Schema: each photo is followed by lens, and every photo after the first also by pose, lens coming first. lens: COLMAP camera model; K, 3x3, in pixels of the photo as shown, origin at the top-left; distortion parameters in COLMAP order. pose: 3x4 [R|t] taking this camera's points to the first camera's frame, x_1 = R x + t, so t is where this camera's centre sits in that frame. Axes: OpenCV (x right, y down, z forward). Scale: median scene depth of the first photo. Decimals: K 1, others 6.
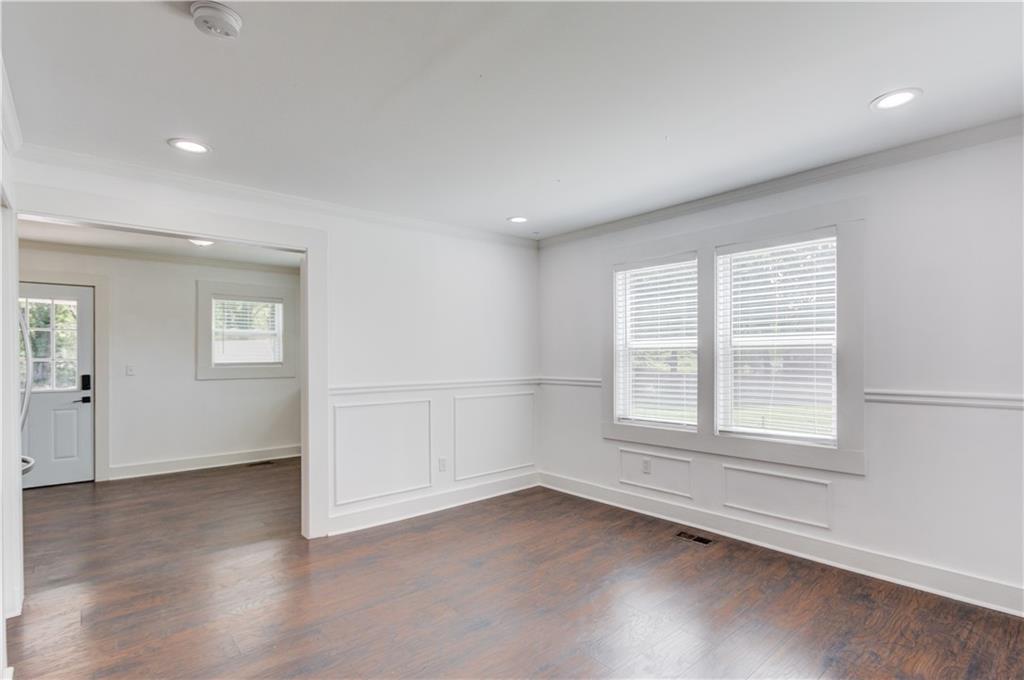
lens RADIAL K [[490.7, 0, 526.5], [0, 490.7, 359.2], [0, 0, 1]] dist [-0.003427, -0.000331]
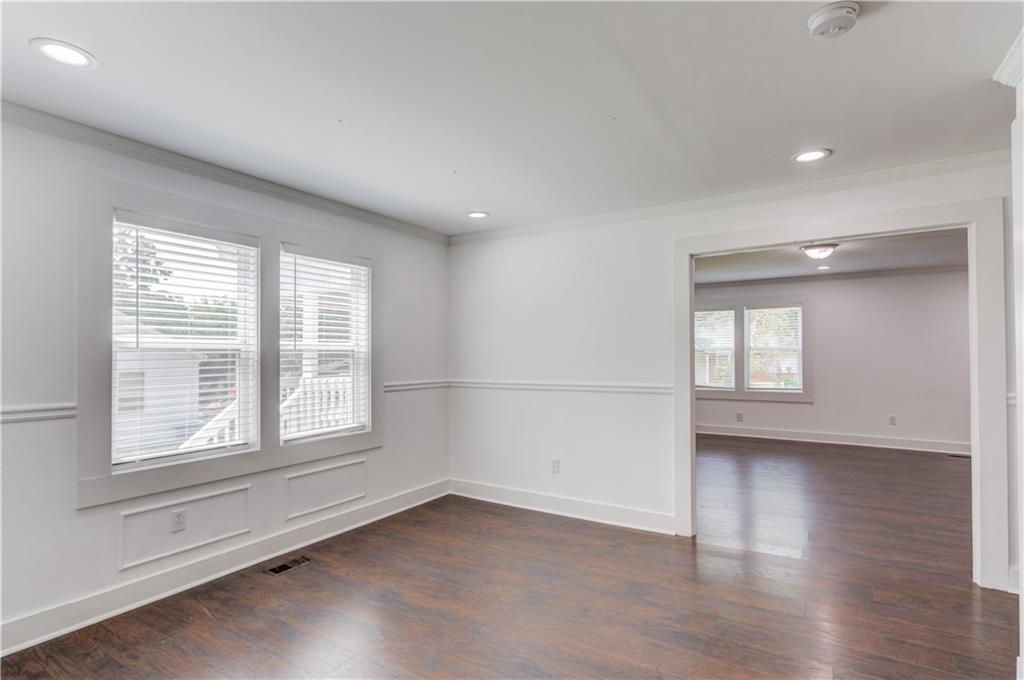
lens RADIAL K [[490.7, 0, 513.6], [0, 490.7, 354.2], [0, 0, 1]] dist [-0.003427, -0.000331]
pose [[-0.256219, 0.012003, 0.966544, -0.616953], [0.012248, 0.999883, -0.009170, -0.003888], [-0.966541, 0.009489, -0.256336, 0.820798]]
